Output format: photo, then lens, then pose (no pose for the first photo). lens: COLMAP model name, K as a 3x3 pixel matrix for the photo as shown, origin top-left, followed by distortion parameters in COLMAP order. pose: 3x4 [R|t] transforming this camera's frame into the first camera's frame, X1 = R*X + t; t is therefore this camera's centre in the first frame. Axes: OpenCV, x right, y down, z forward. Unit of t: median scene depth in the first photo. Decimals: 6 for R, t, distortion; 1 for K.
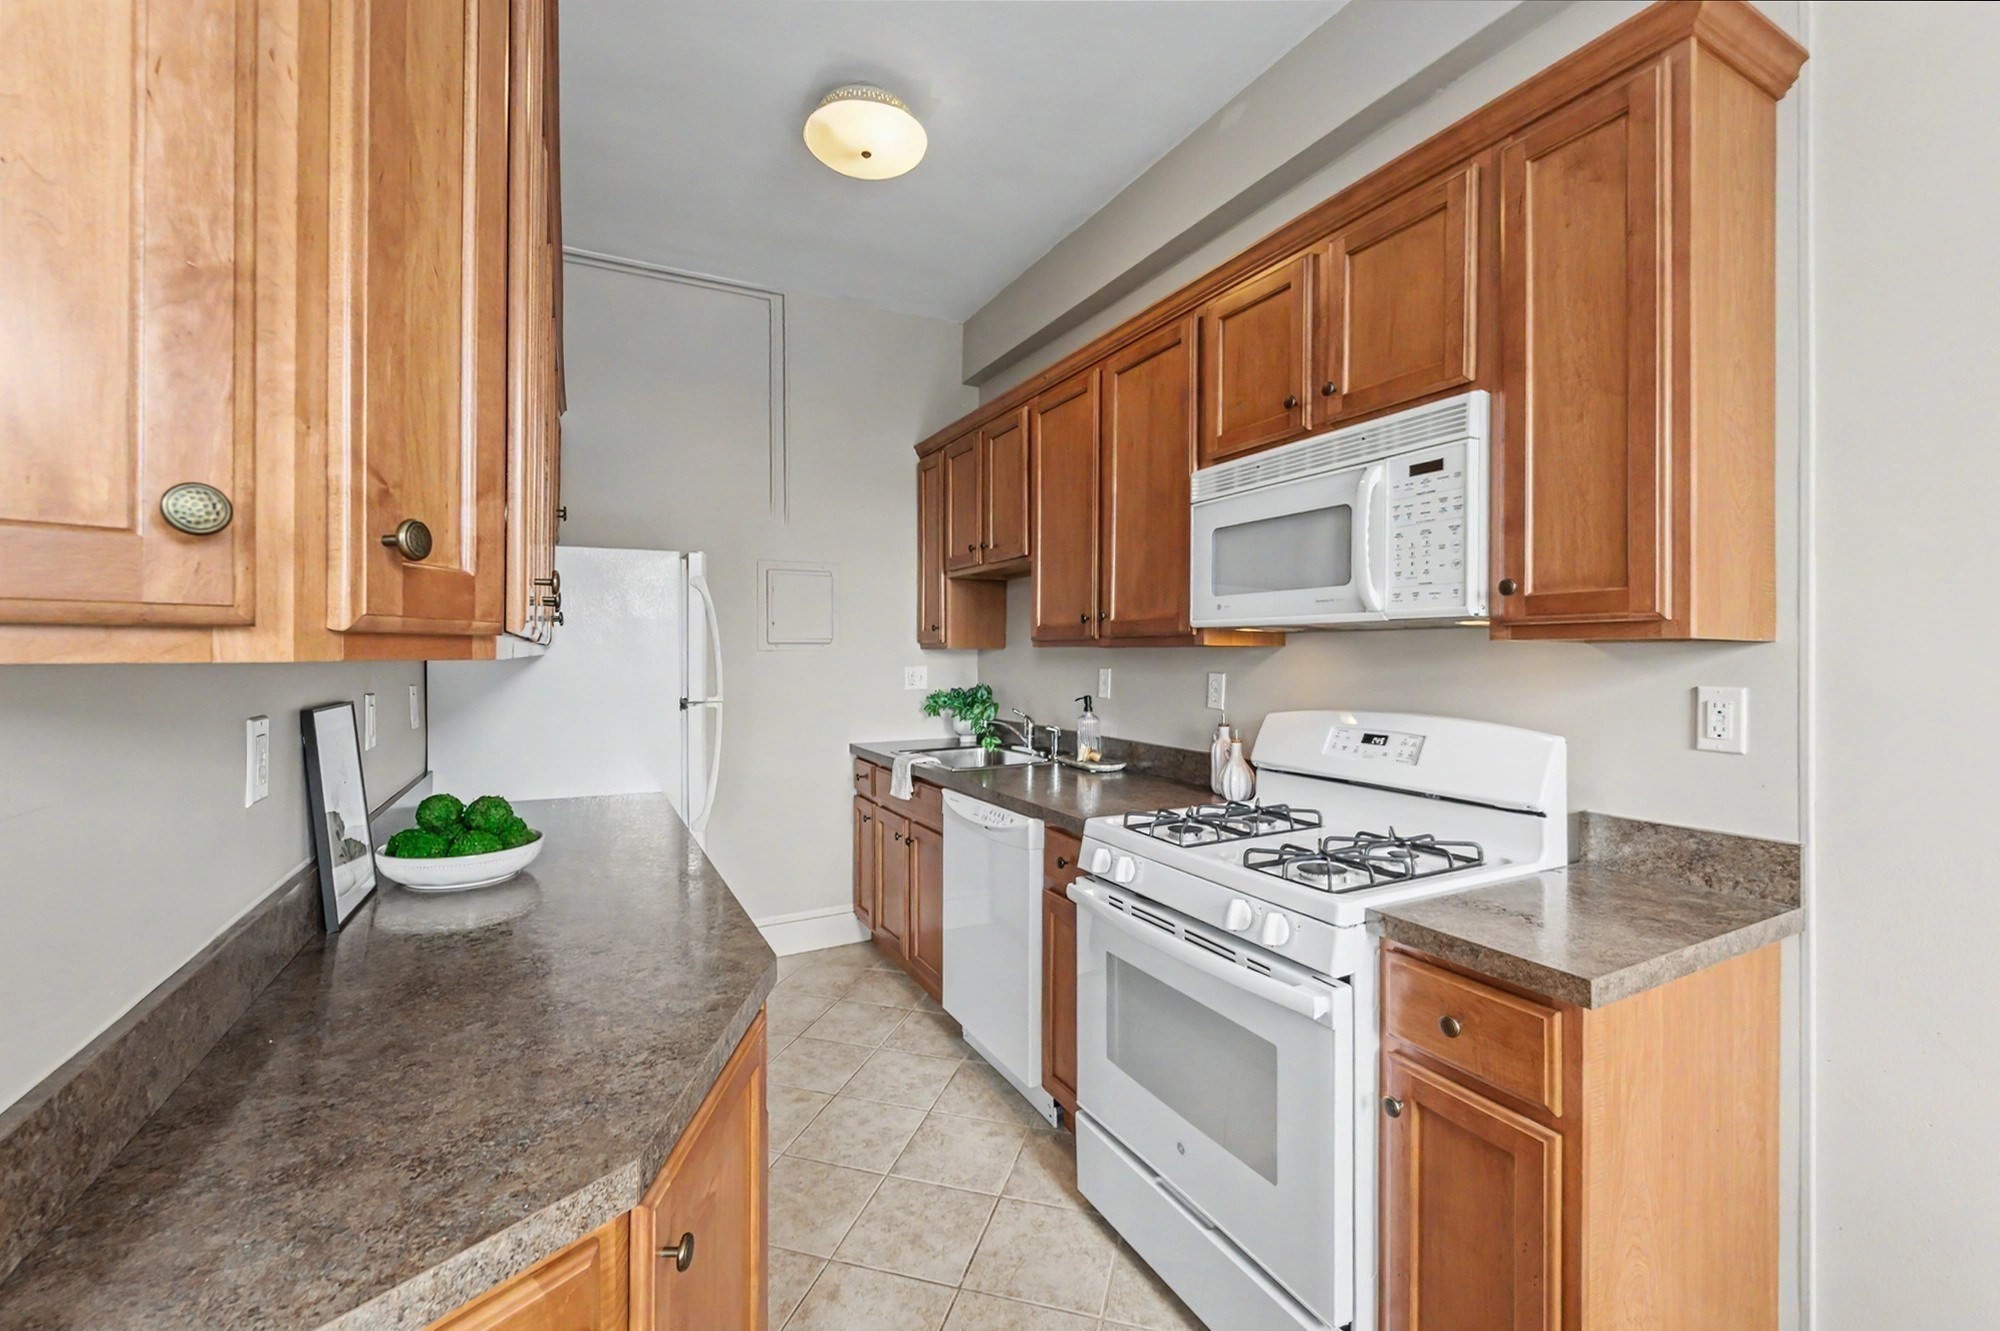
lens RADIAL K [[829.7, 0, 1016.2], [0, 829.7, 646.8], [0, 0, 1]] dist [-0.003250, -0.000033]
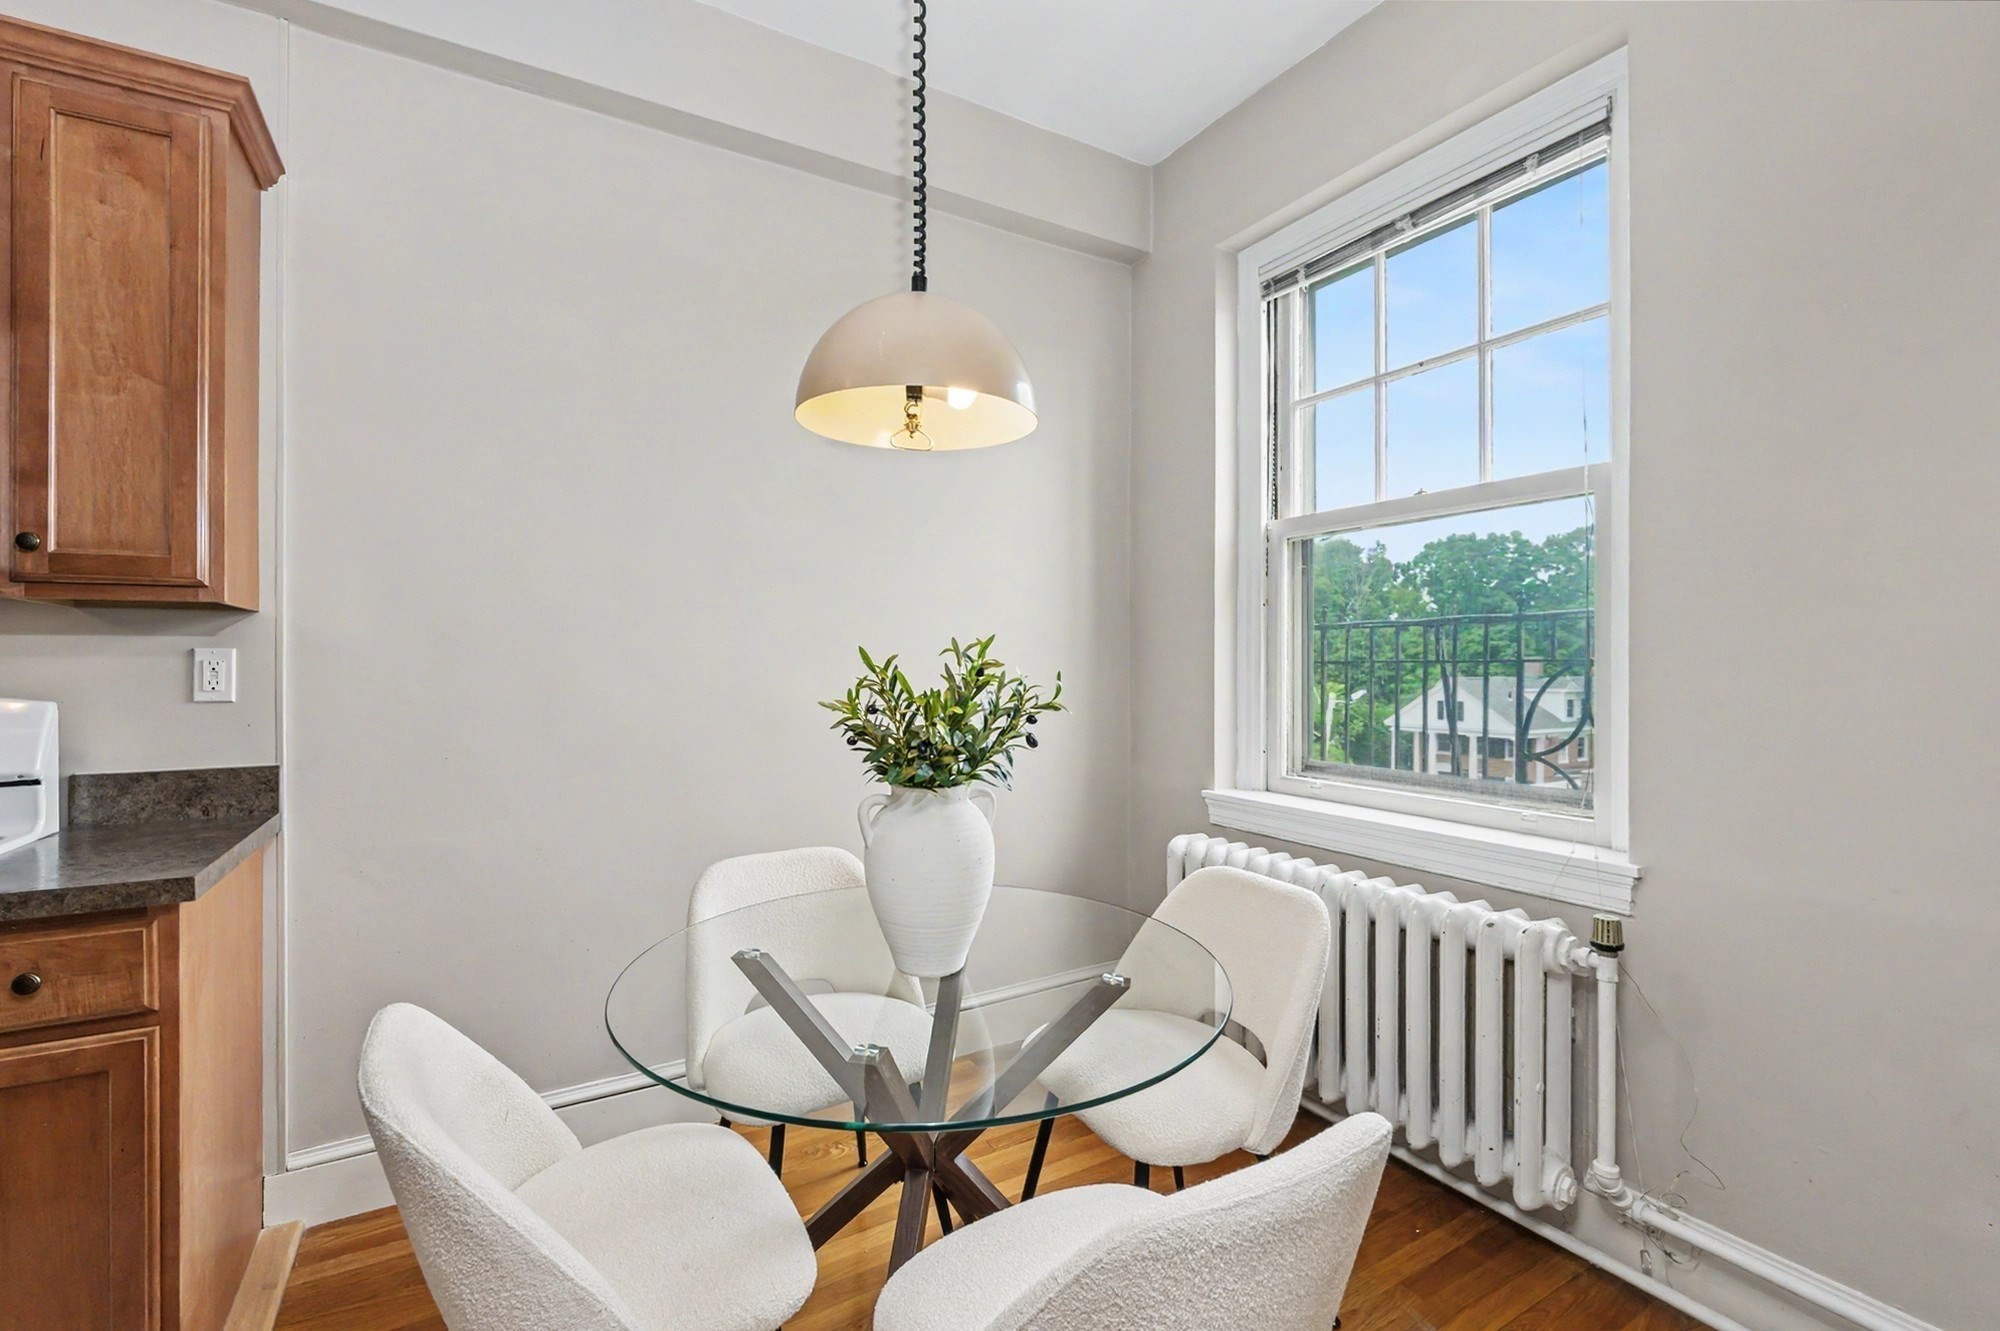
lens RADIAL K [[849.6, 0, 981.1], [0, 849.6, 658.7], [0, 0, 1]] dist [-0.023601, -0.000089]
pose [[-0.033670, -0.001044, 0.999432, -0.173336], [-0.005590, 0.999984, 0.000857, 0.024834], [-0.999417, -0.005558, -0.033675, -0.031885]]
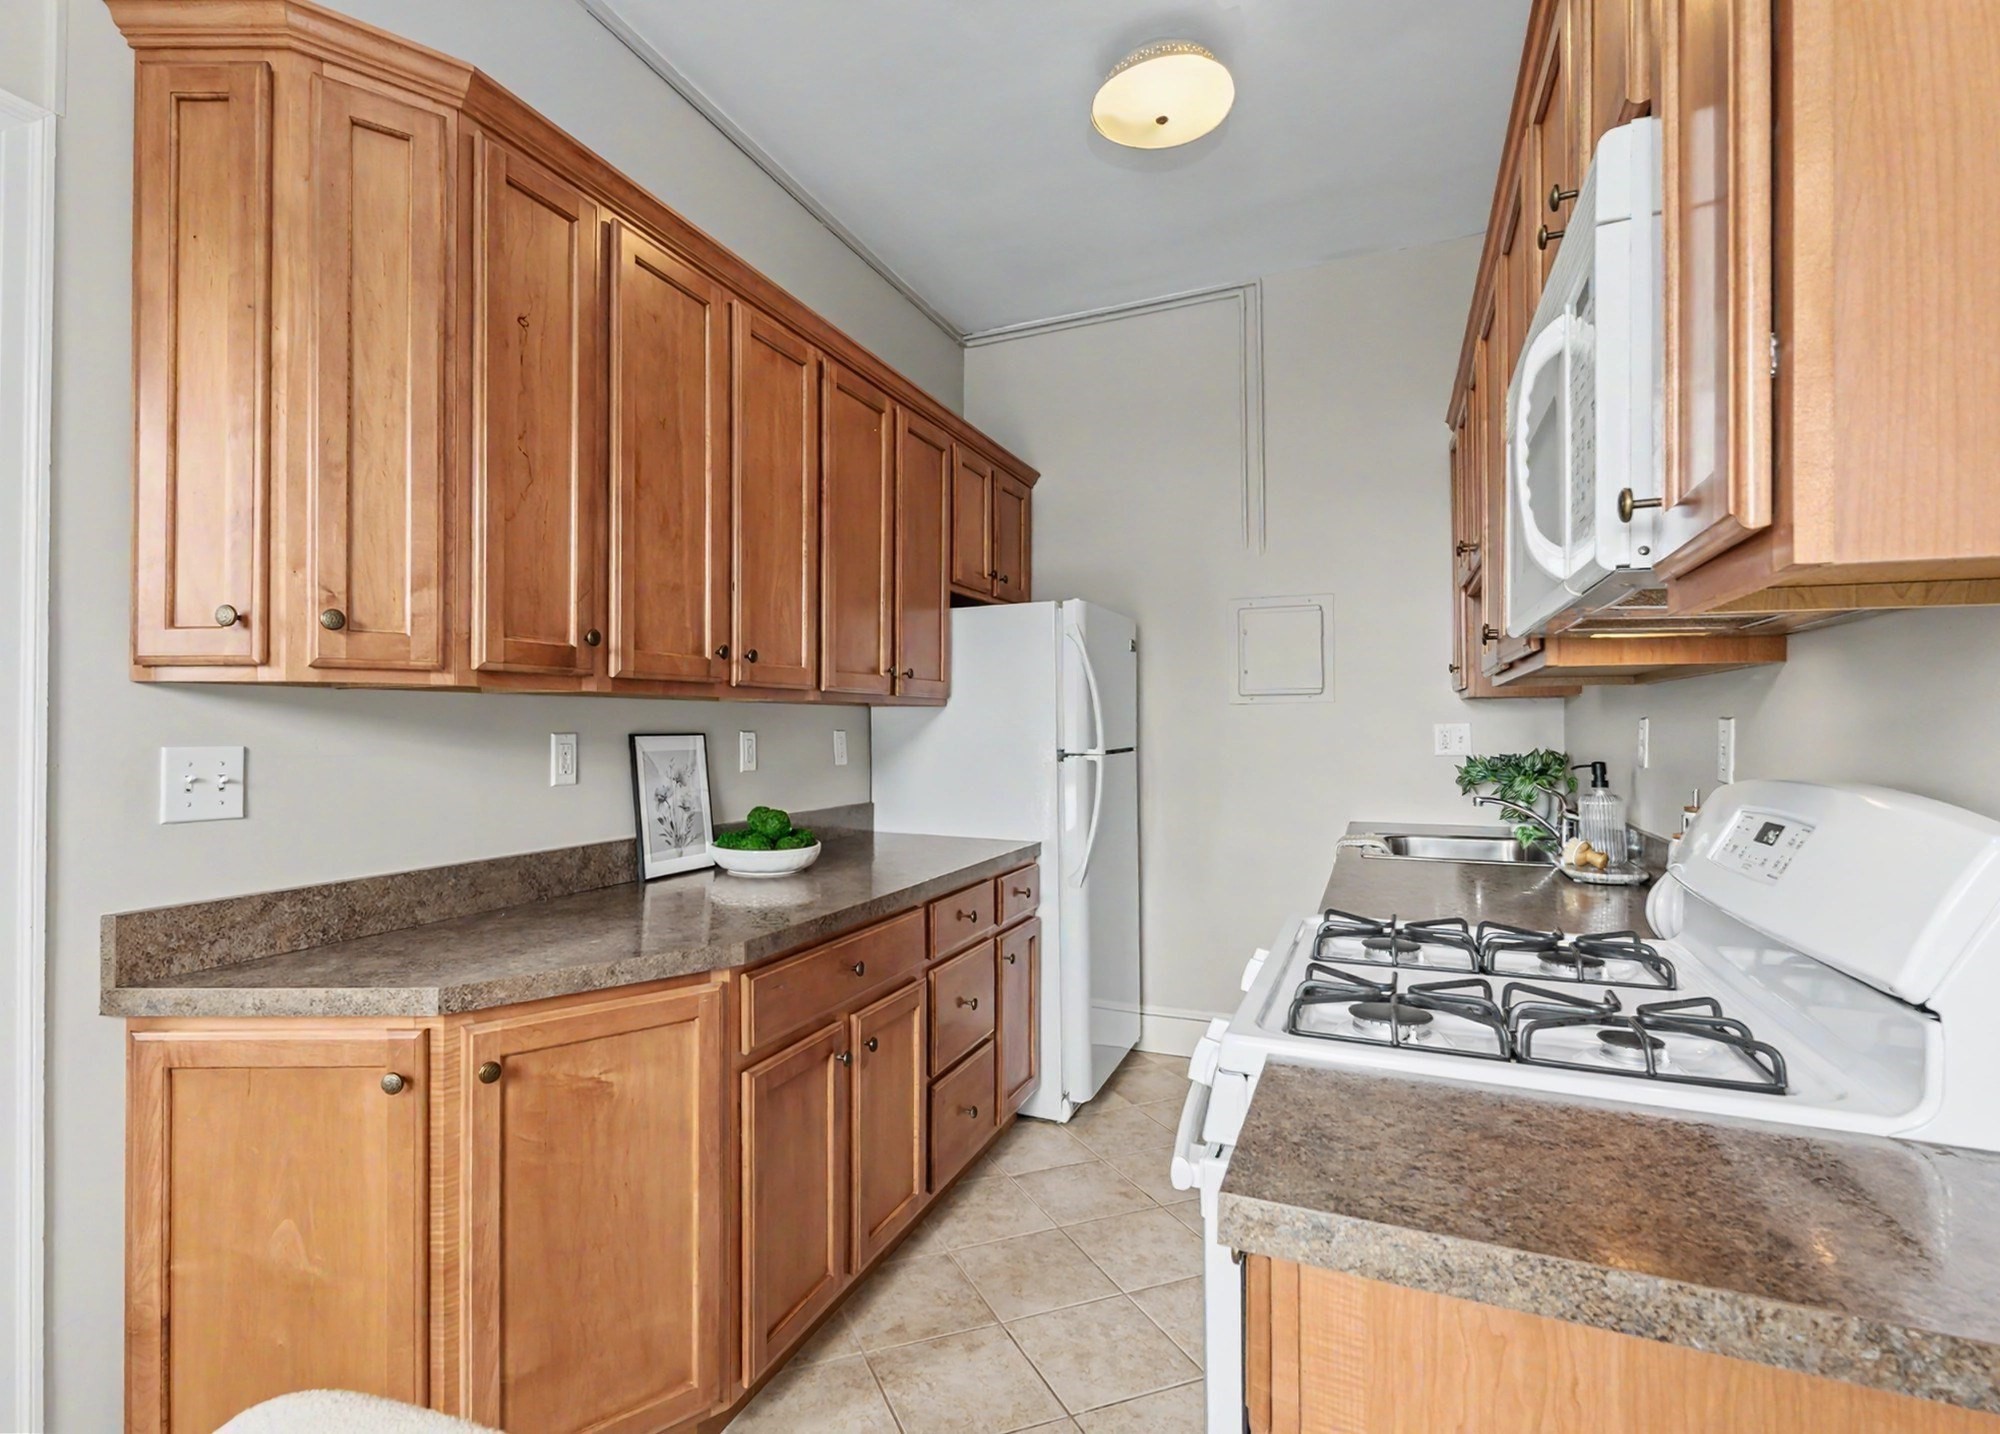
lens RADIAL K [[983.6, 0, 891.3], [0, 983.6, 710.4], [0, 0, 1]] dist [-0.002216, -0.000264]
pose [[0.587621, -0.013604, -0.809022, 0.386032], [0.007784, 0.999907, -0.011159, 0.024710], [0.809099, 0.000260, 0.587673, 0.138880]]
